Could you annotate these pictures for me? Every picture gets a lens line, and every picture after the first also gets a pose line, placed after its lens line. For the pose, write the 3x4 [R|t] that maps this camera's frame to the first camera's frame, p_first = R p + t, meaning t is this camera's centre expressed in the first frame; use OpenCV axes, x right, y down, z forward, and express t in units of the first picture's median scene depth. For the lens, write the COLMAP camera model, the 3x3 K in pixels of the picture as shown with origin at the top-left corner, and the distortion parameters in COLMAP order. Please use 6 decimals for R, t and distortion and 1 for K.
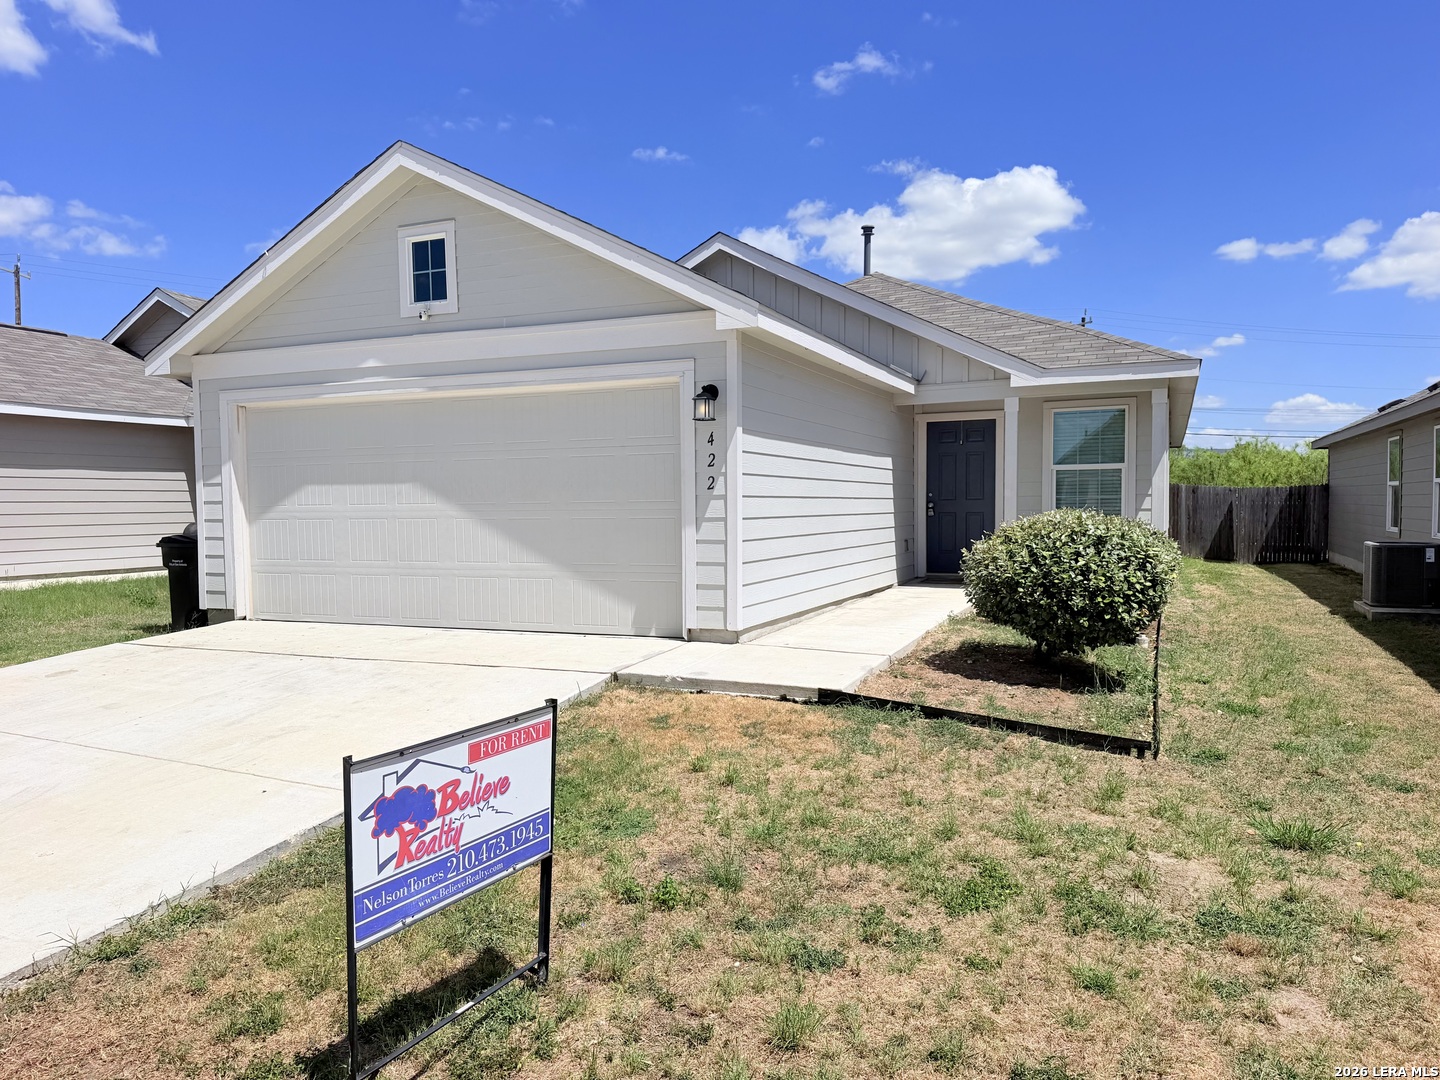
lens RADIAL K [[931.2, 0, 706.1], [0, 931.2, 543.6], [0, 0, 1]] dist [0.022637, -0.006298]
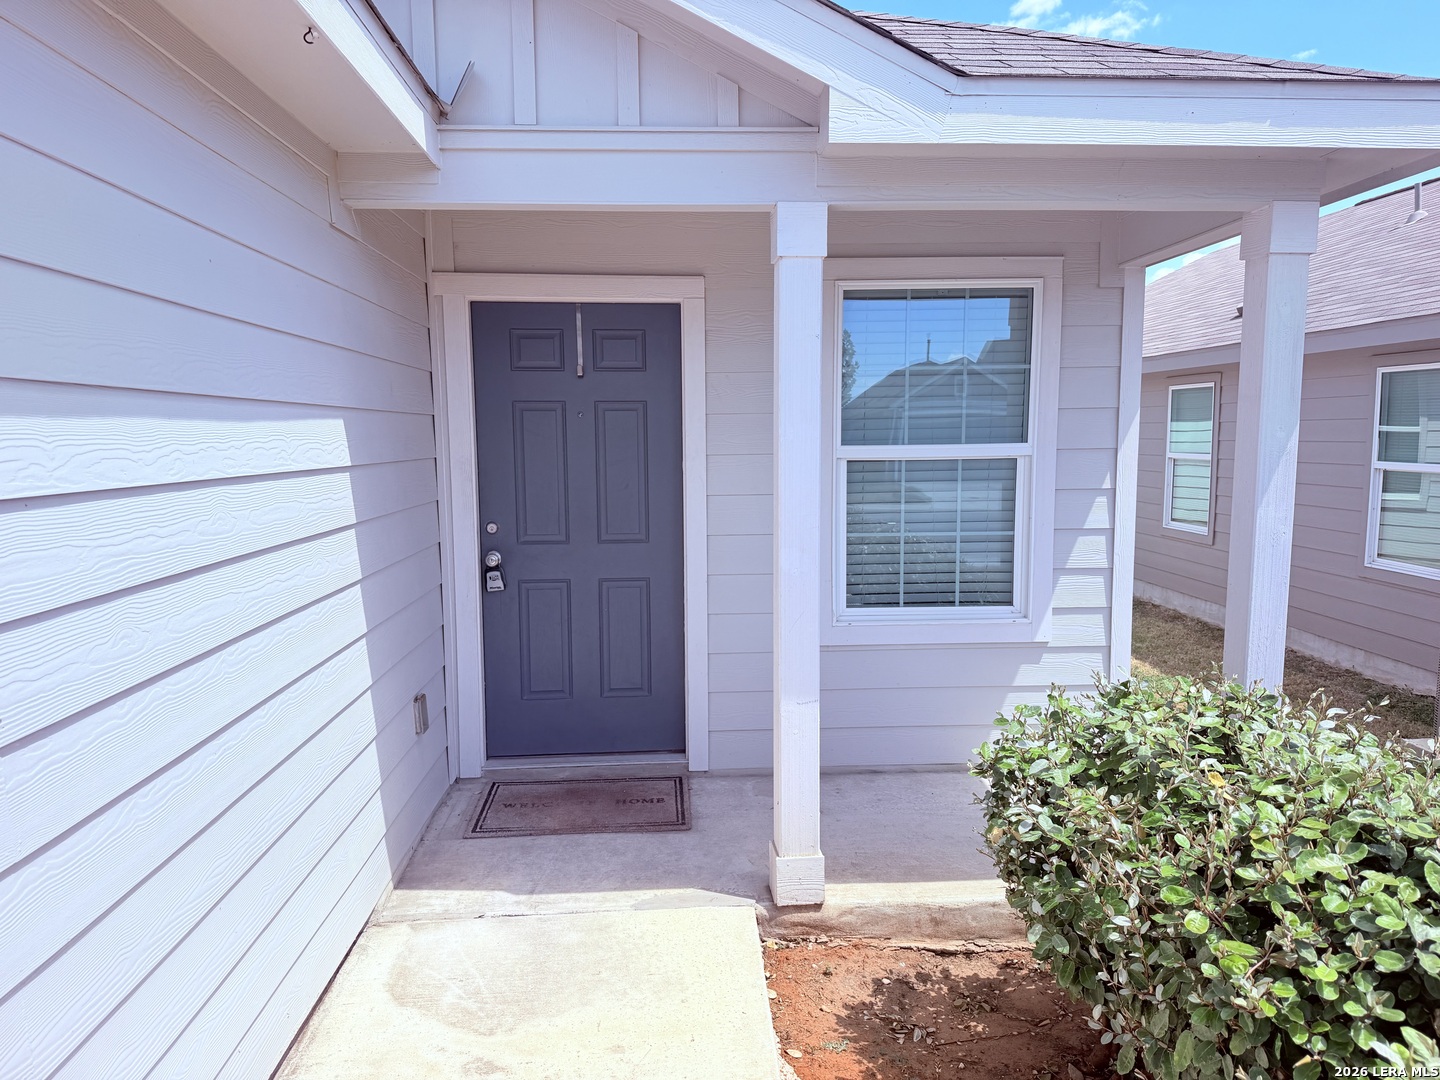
lens RADIAL K [[931.2, 0, 720.3], [0, 931.2, 540.9], [0, 0, 1]] dist [0.022637, -0.006298]
pose [[0.870044, -0.056333, 0.489746, 0.176162], [0.021448, 0.996834, 0.076557, -0.083517], [-0.492508, -0.056104, 0.868498, 0.794111]]
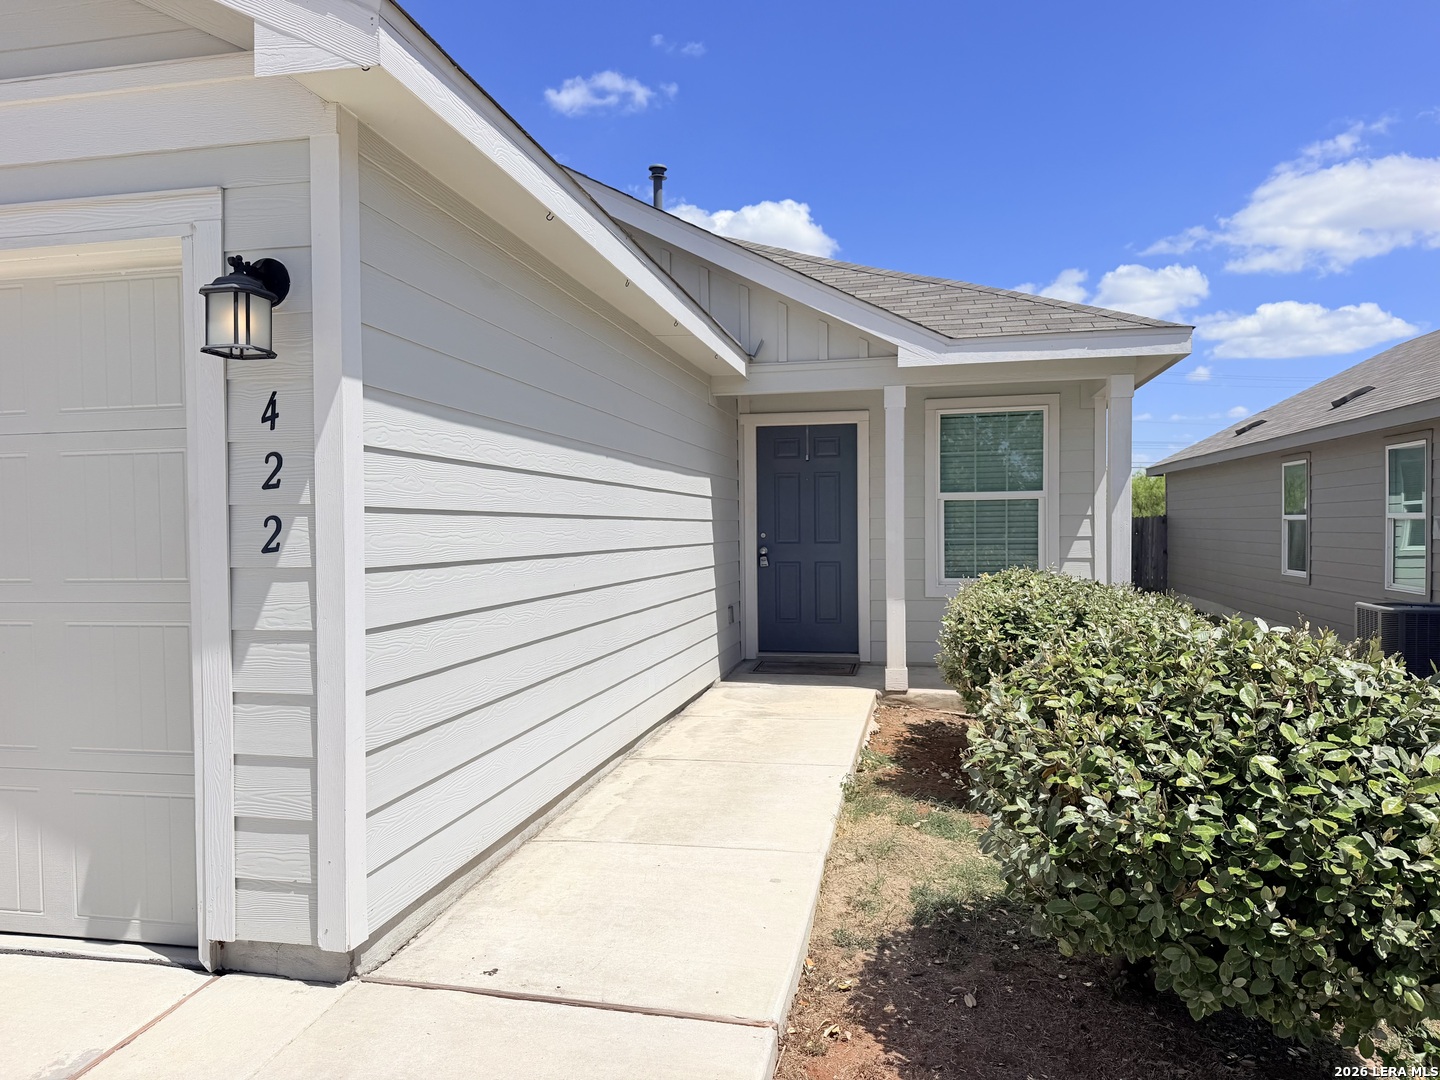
lens RADIAL K [[931.2, 0, 719.8], [0, 931.2, 538.0], [0, 0, 1]] dist [0.022637, -0.006298]
pose [[0.970630, -0.004362, 0.240536, 0.060159], [0.012237, 0.999437, -0.031252, -0.035324], [-0.240264, 0.033278, 0.970137, 0.427631]]
